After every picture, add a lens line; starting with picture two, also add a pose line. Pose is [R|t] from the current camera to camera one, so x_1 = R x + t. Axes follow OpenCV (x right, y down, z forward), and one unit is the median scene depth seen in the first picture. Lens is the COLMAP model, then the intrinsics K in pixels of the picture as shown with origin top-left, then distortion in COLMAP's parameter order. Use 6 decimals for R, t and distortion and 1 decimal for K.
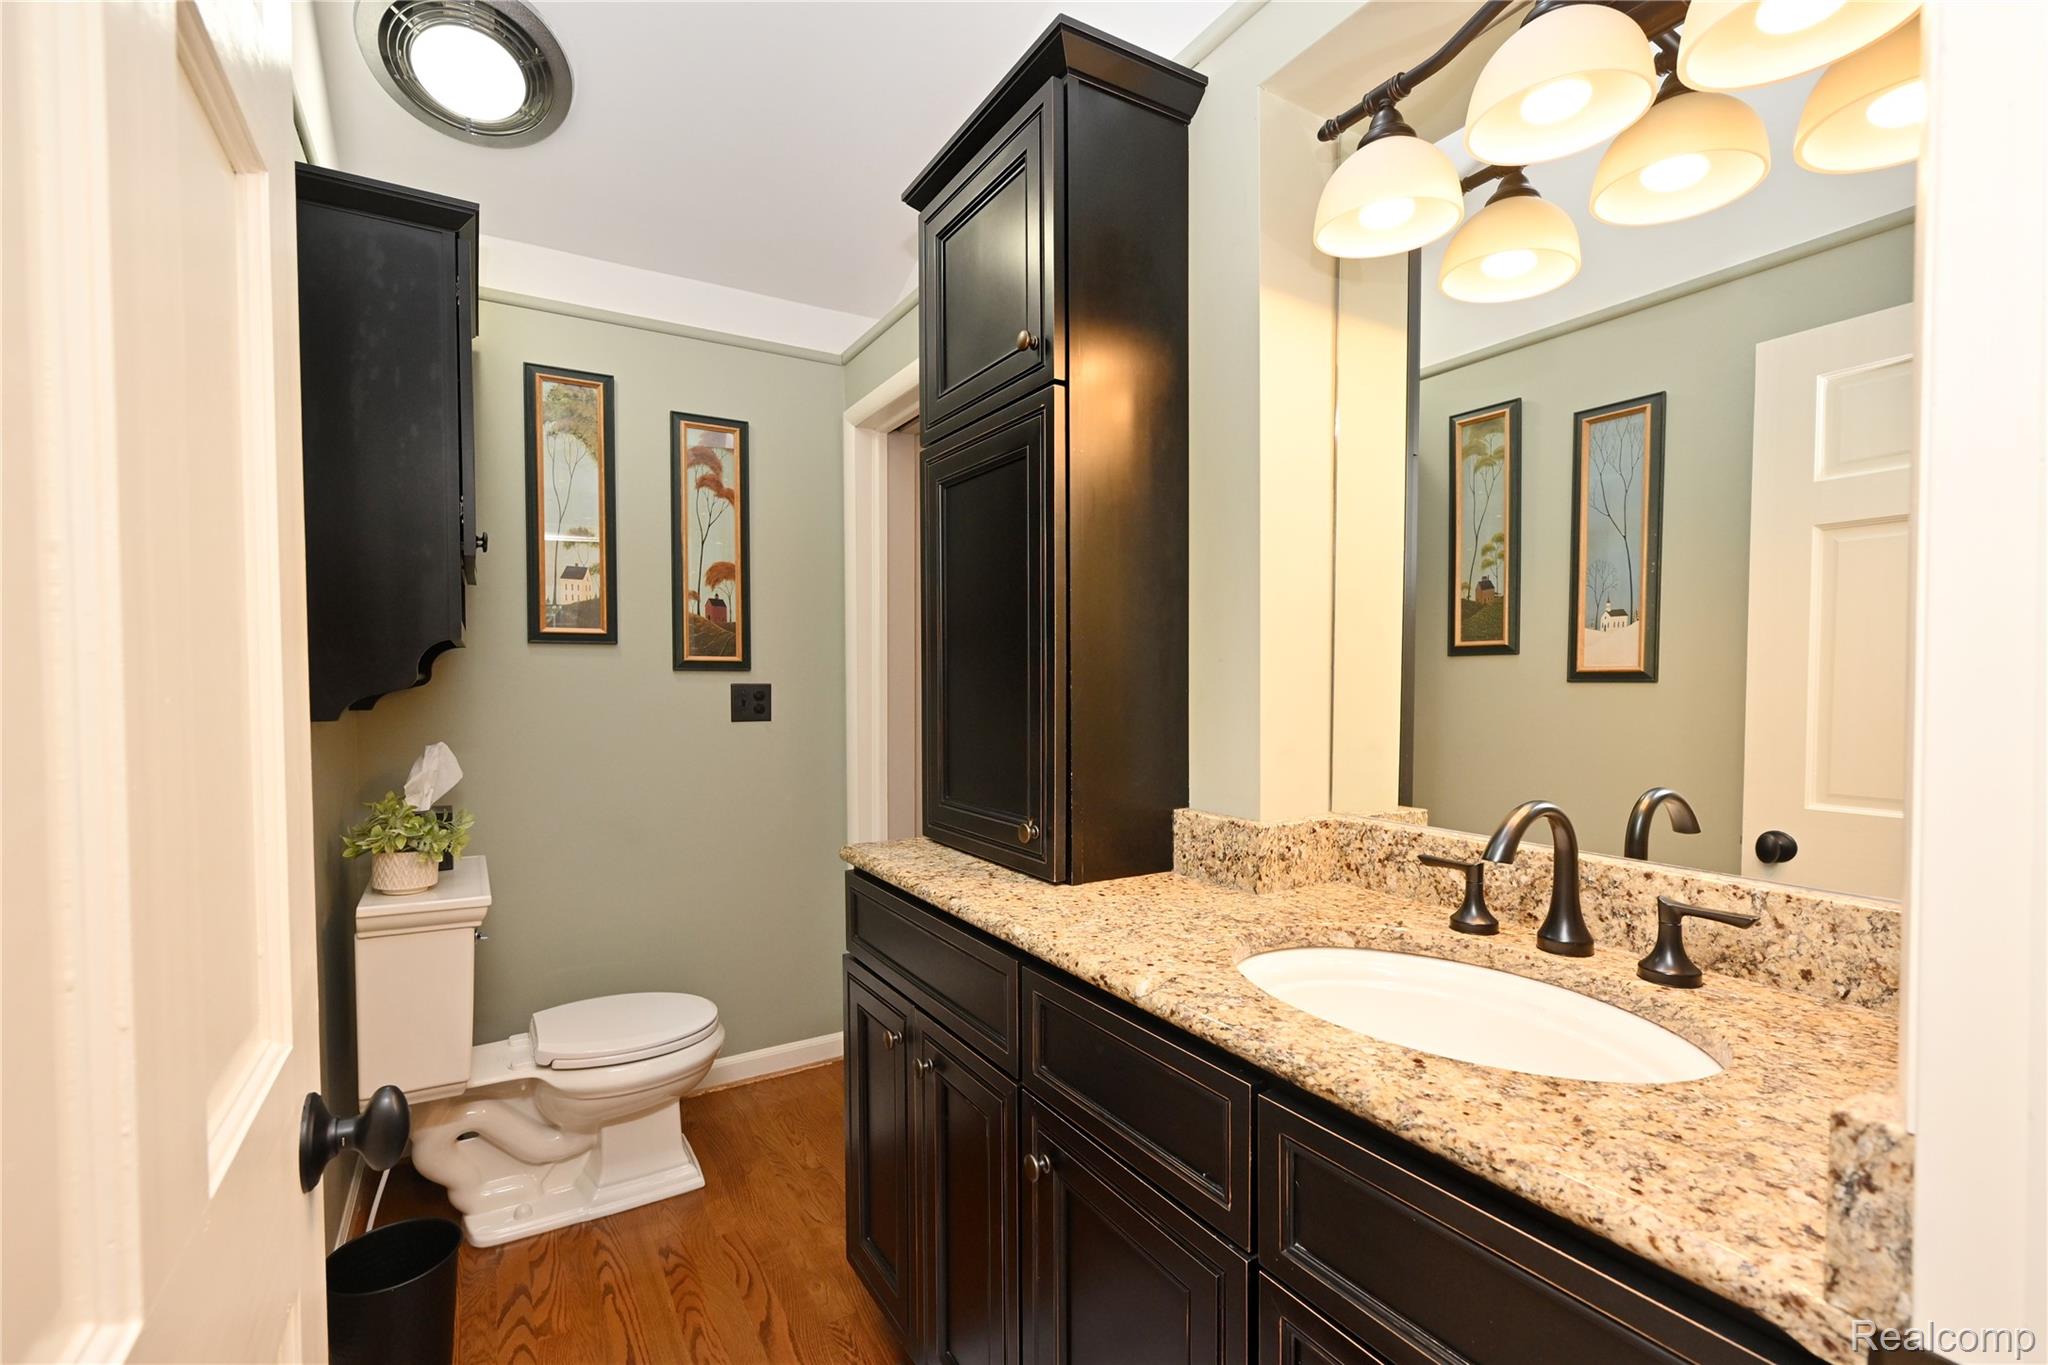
lens RADIAL K [[810.0, 0, 1030.0], [0, 810.0, 686.9], [0, 0, 1]] dist [0.001304, 0.000170]
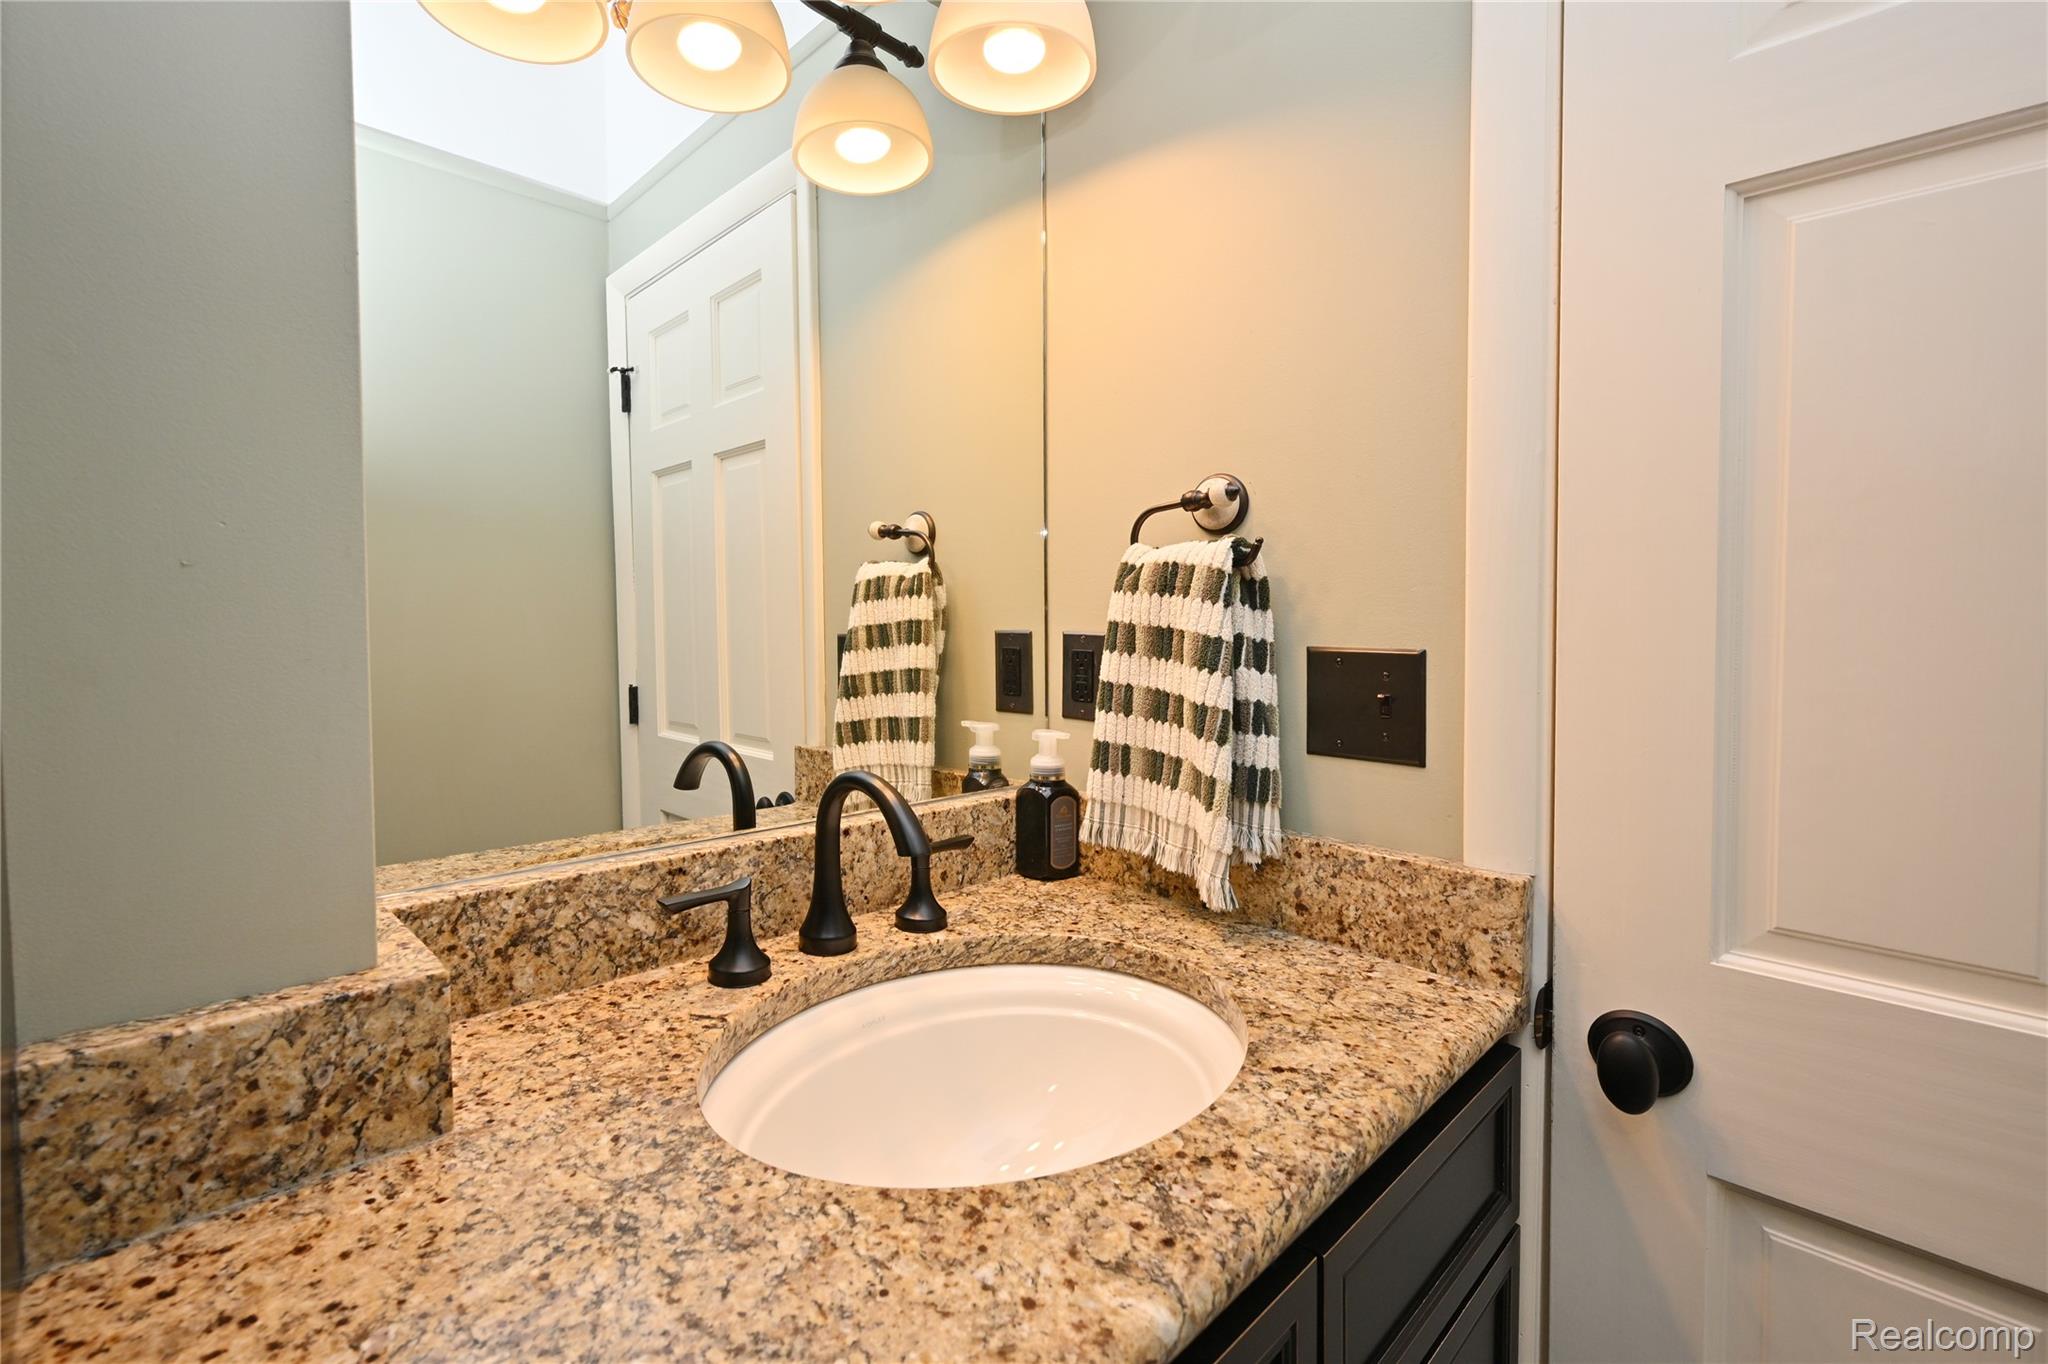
lens RADIAL K [[903.1, 0, 988.7], [0, 903.1, 631.1], [0, 0, 1]] dist [0.001714, -0.000003]
pose [[-0.172289, -0.016572, 0.984907, -0.291612], [-0.001625, 0.999862, 0.016539, -0.015604], [-0.985045, 0.001249, -0.172292, 1.044763]]
